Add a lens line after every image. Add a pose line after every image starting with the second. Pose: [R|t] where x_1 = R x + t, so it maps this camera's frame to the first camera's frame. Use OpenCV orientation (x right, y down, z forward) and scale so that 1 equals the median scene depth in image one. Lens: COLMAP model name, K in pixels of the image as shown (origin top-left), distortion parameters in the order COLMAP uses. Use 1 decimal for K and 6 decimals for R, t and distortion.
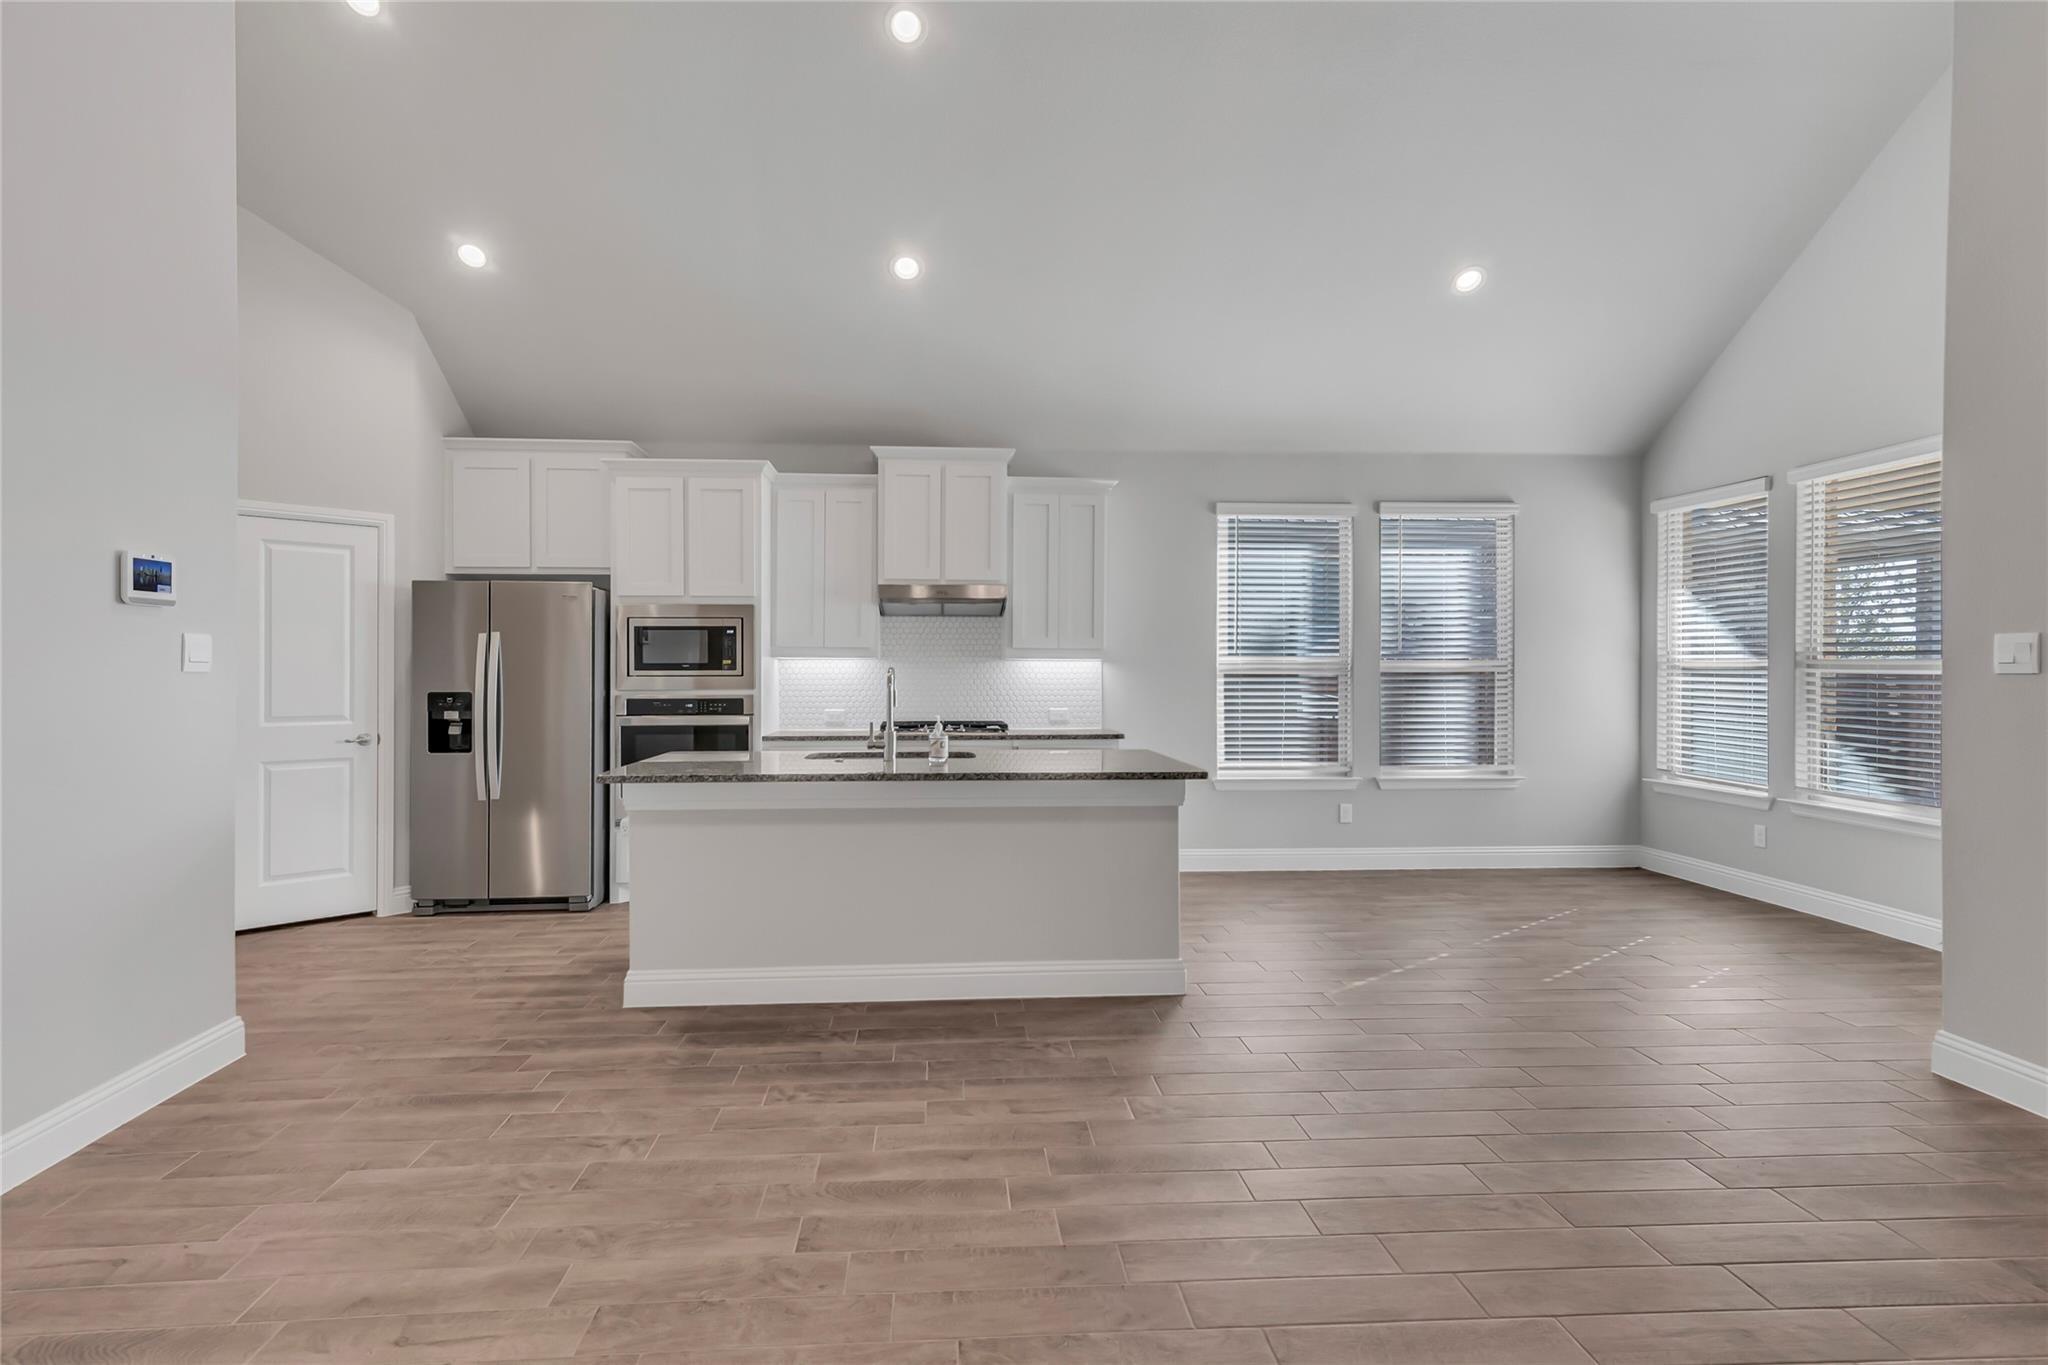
lens RADIAL K [[1038.3, 0, 1015.5], [0, 1038.3, 669.8], [0, 0, 1]] dist [0.024477, 0.000180]
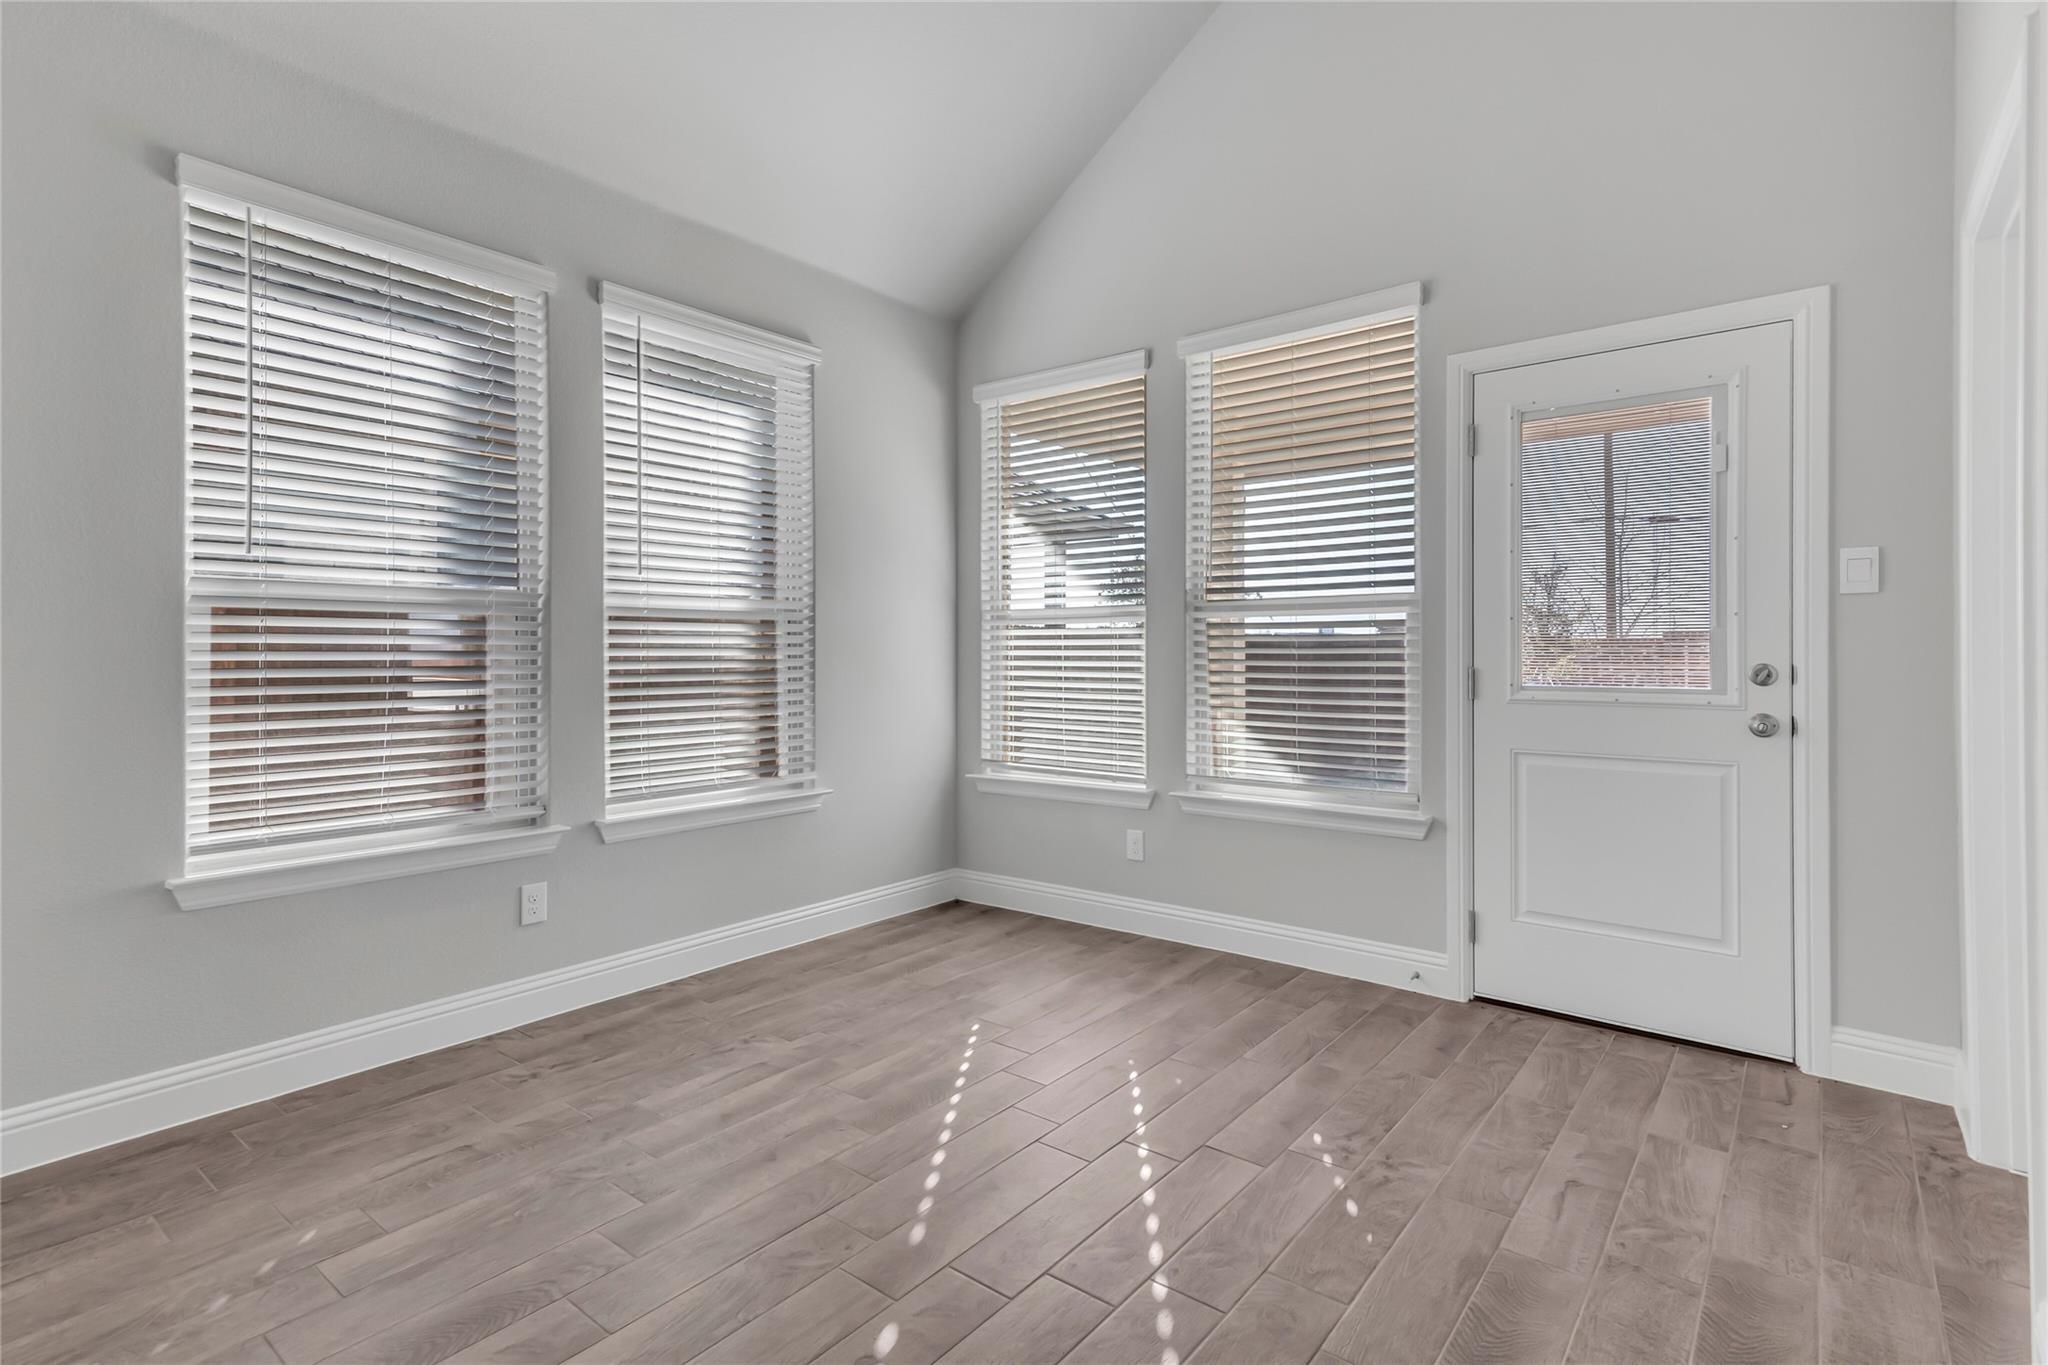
lens RADIAL K [[981.9, 0, 1010.9], [0, 981.9, 659.5], [0, 0, 1]] dist [0.021117, 0.000905]
pose [[0.688357, -0.004065, 0.725361, 0.159263], [0.006011, 0.999982, -0.000100, 0.030359], [-0.725347, 0.004429, 0.688369, 0.611325]]
